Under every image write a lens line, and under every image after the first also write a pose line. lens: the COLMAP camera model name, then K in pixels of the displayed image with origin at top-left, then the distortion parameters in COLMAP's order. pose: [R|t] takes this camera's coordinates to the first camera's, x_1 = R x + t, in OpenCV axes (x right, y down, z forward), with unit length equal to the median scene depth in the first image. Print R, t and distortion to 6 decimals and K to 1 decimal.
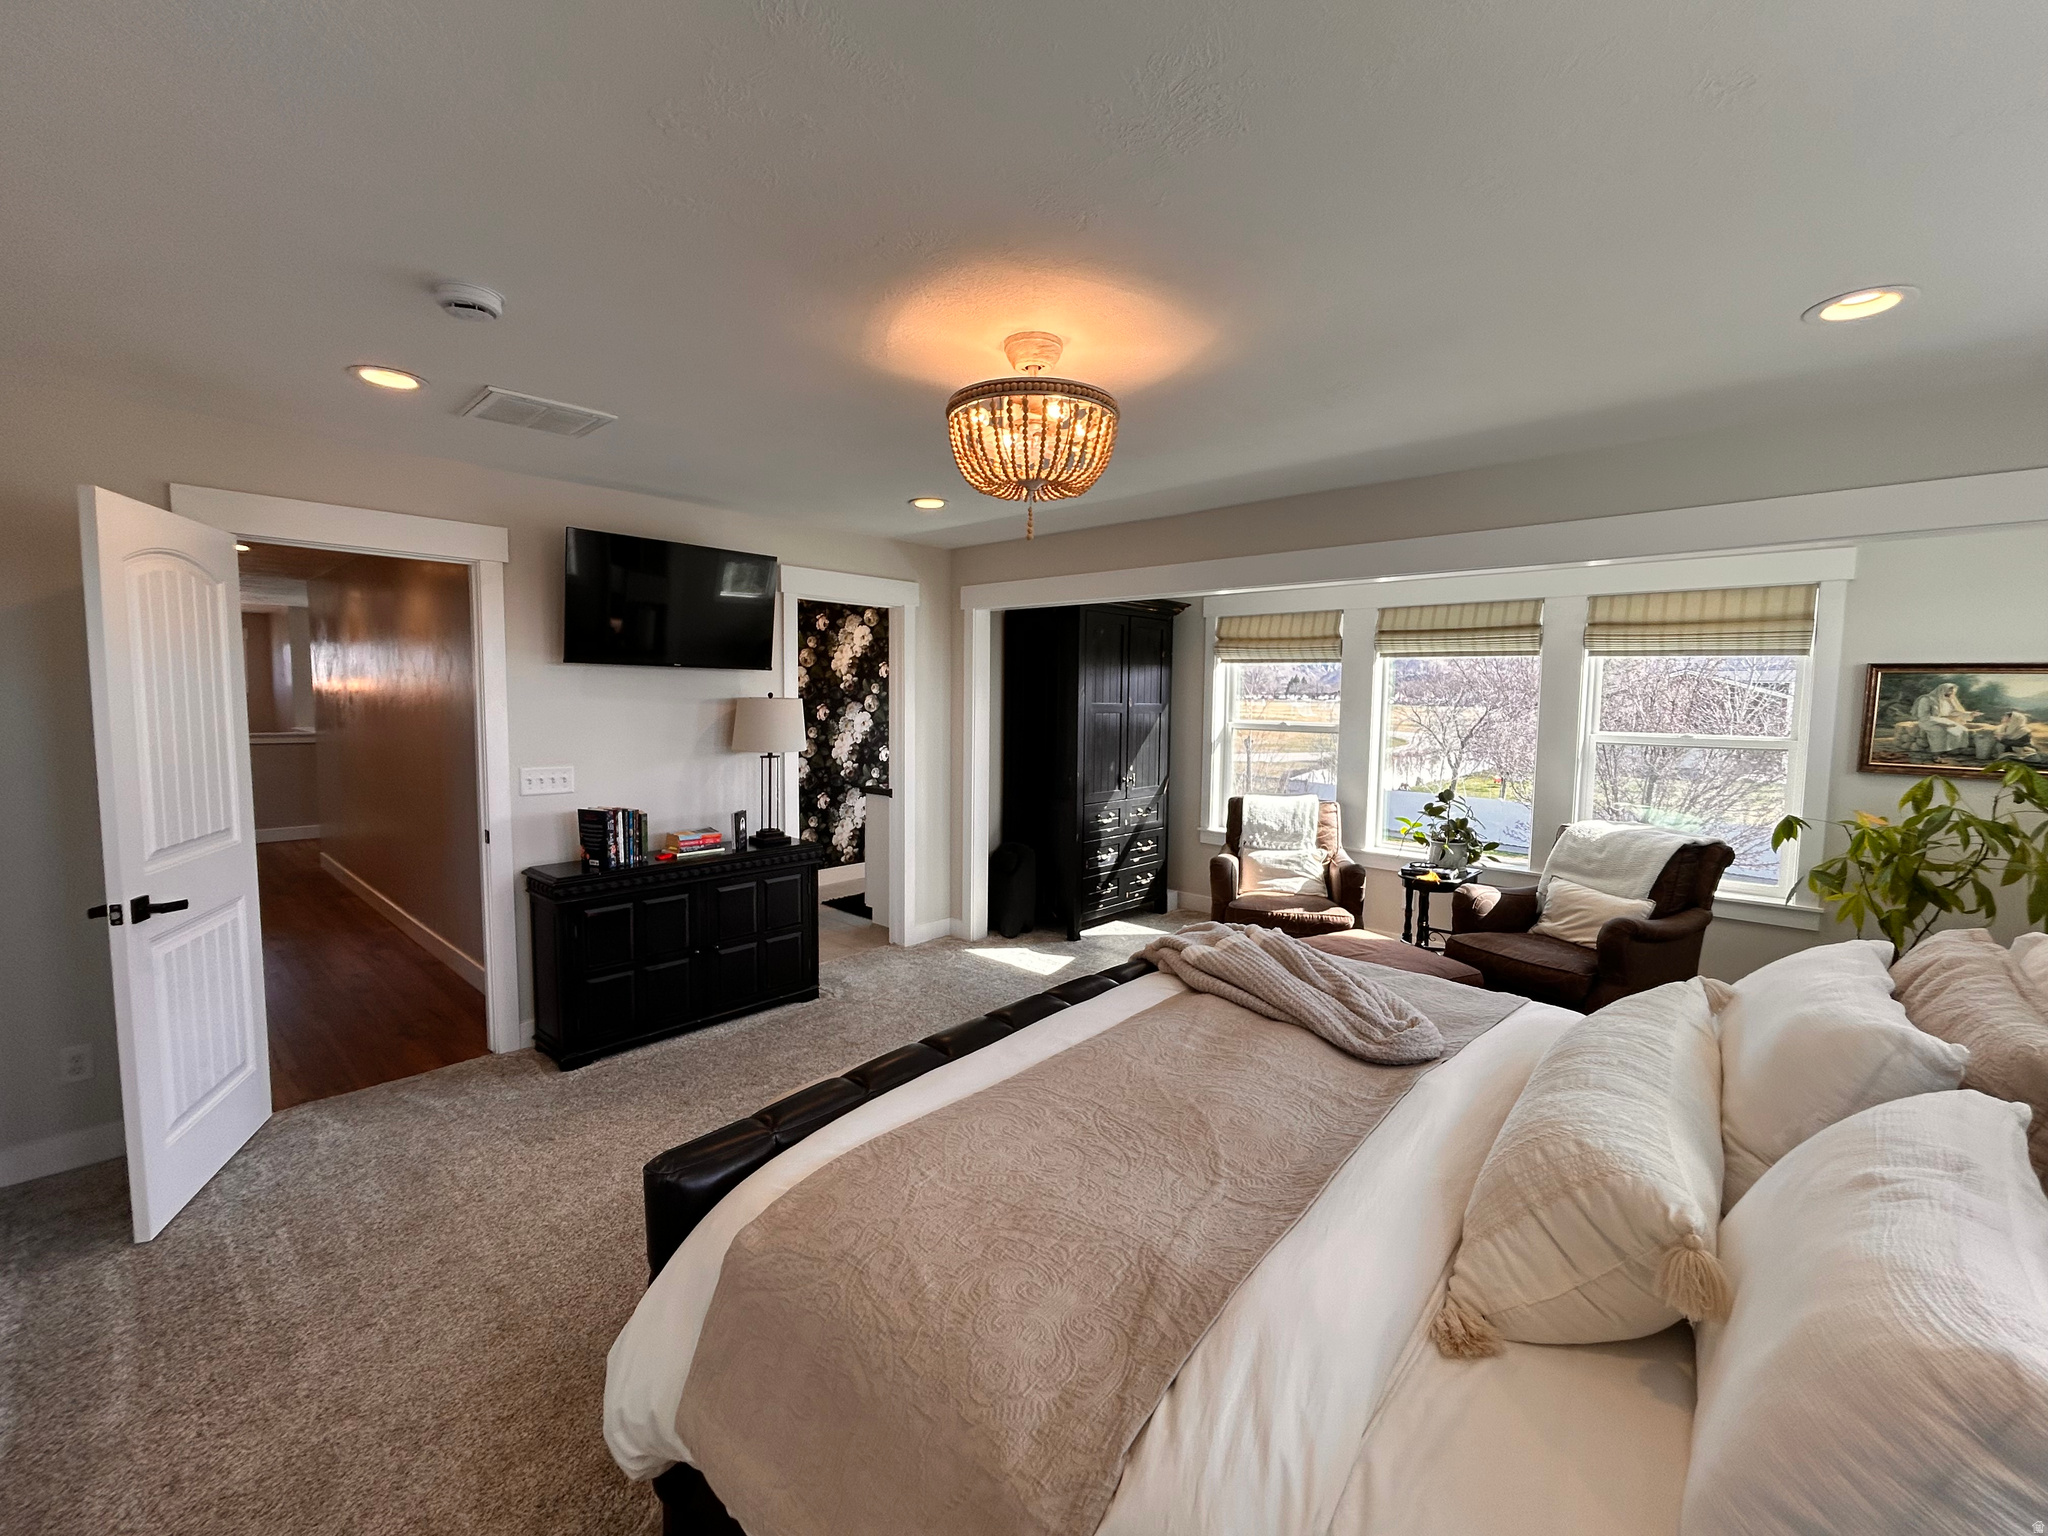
lens RADIAL K [[823.7, 0, 1021.8], [0, 823.7, 764.3], [0, 0, 1]] dist [0.000552, 0.000070]
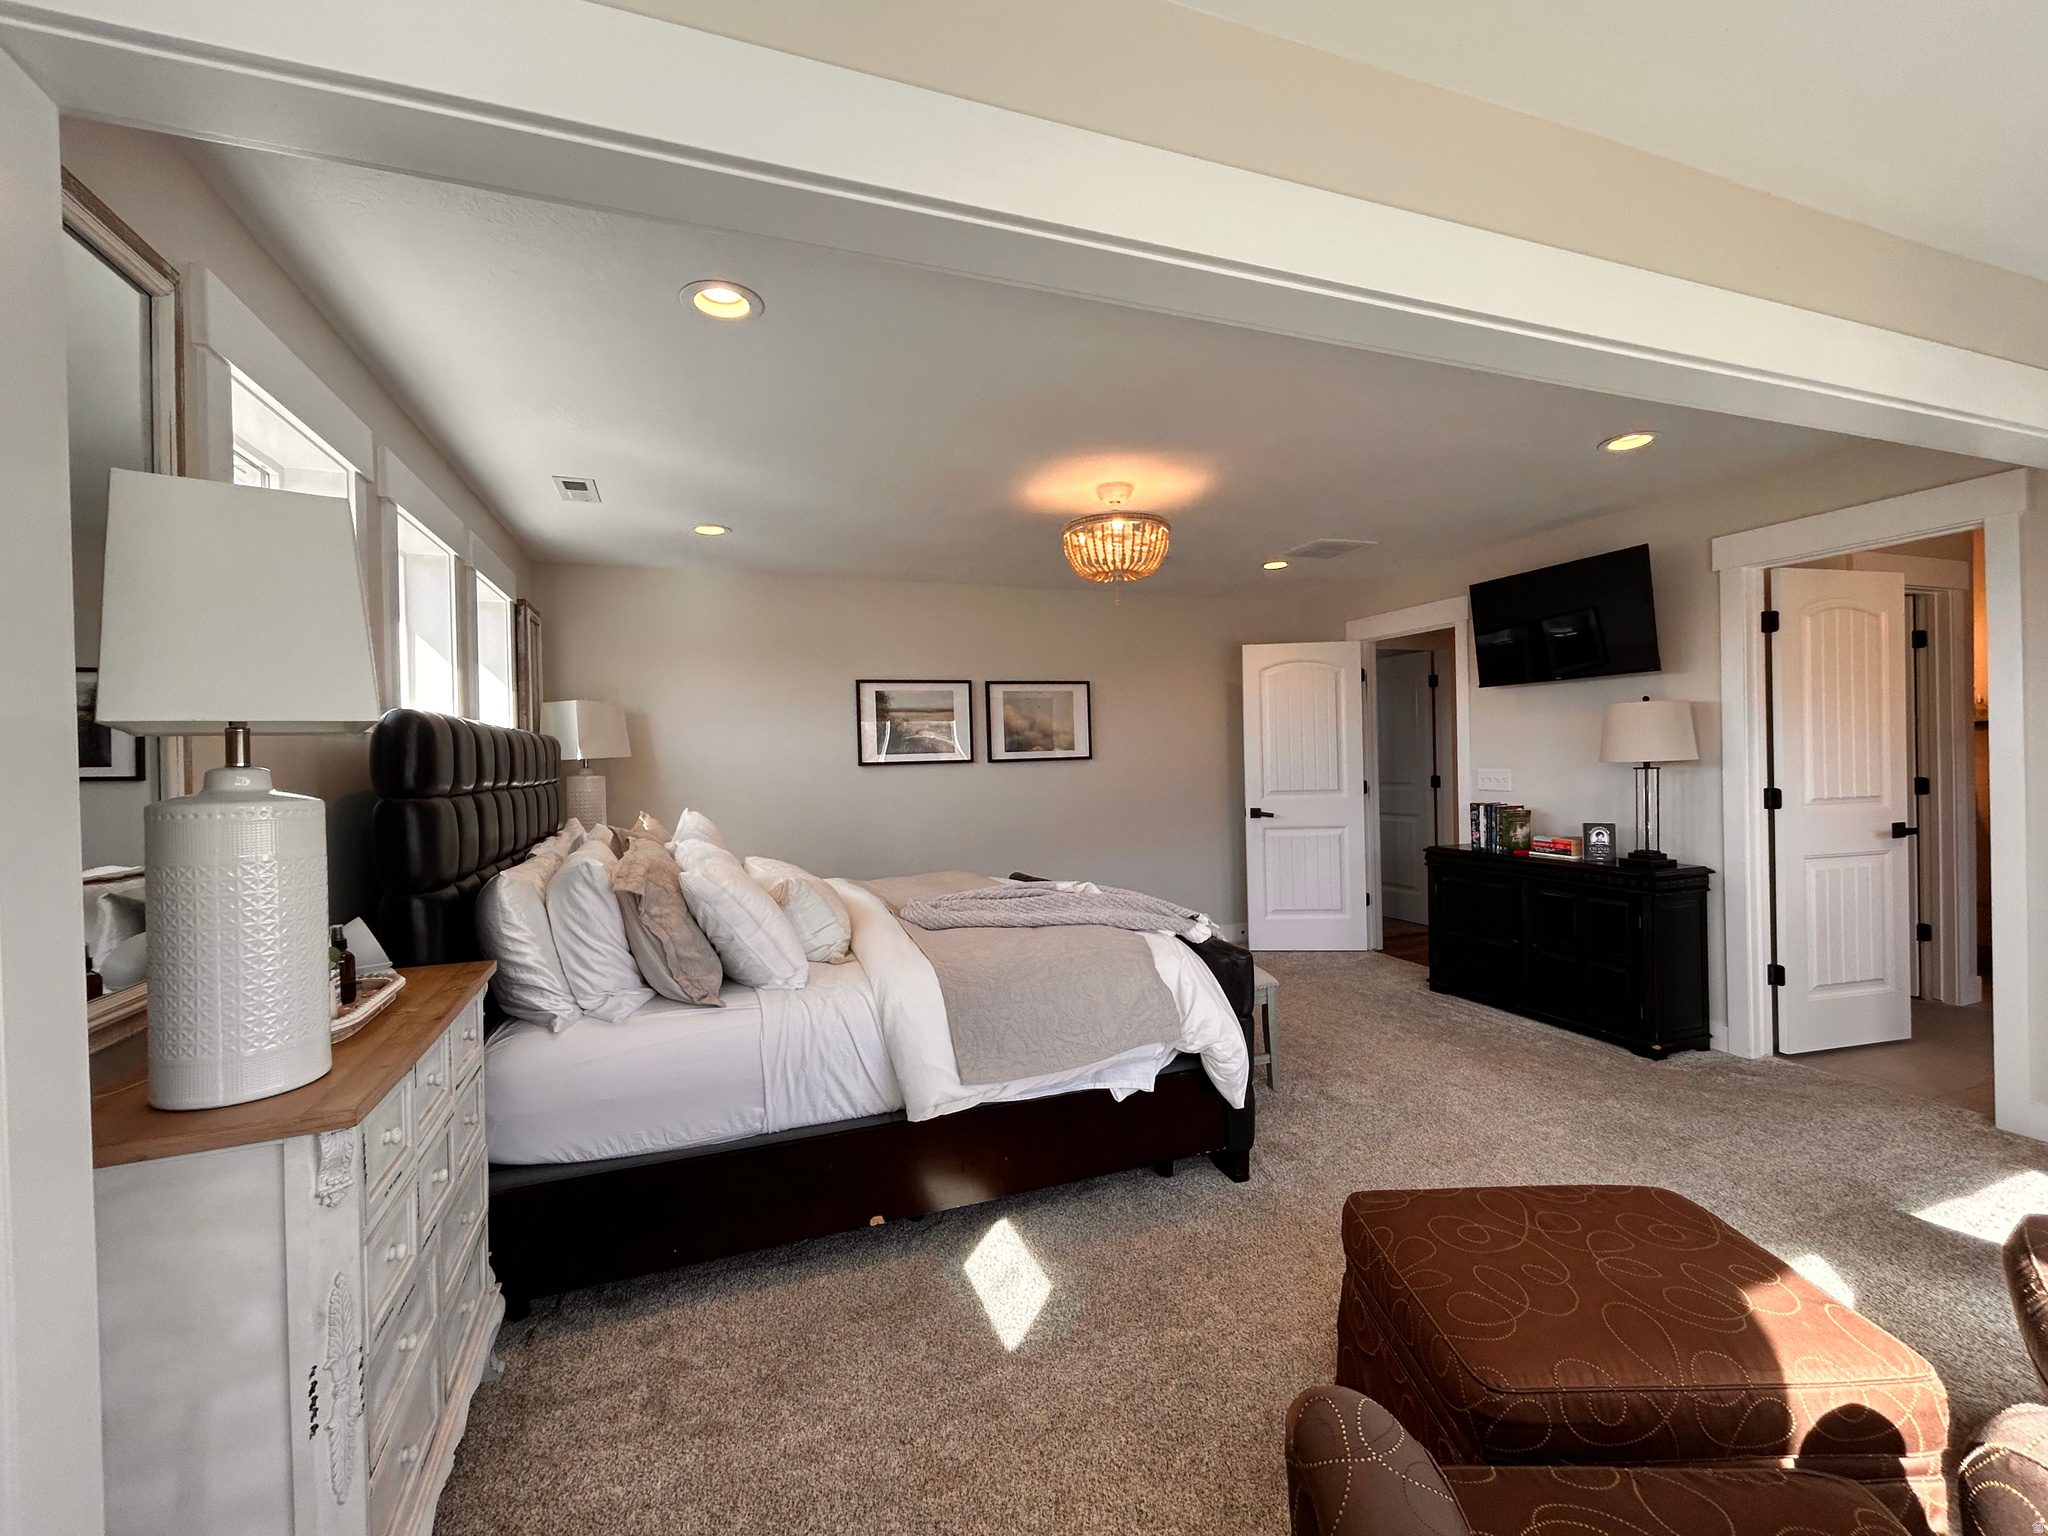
lens RADIAL K [[823.7, 0, 1021.8], [0, 823.7, 764.3], [0, 0, 1]] dist [0.000552, 0.000070]
pose [[-0.461246, 0.010677, -0.887208, 0.915414], [-0.044678, 0.998380, 0.035242, -0.016669], [0.886147, 0.055894, -0.460022, 0.953856]]
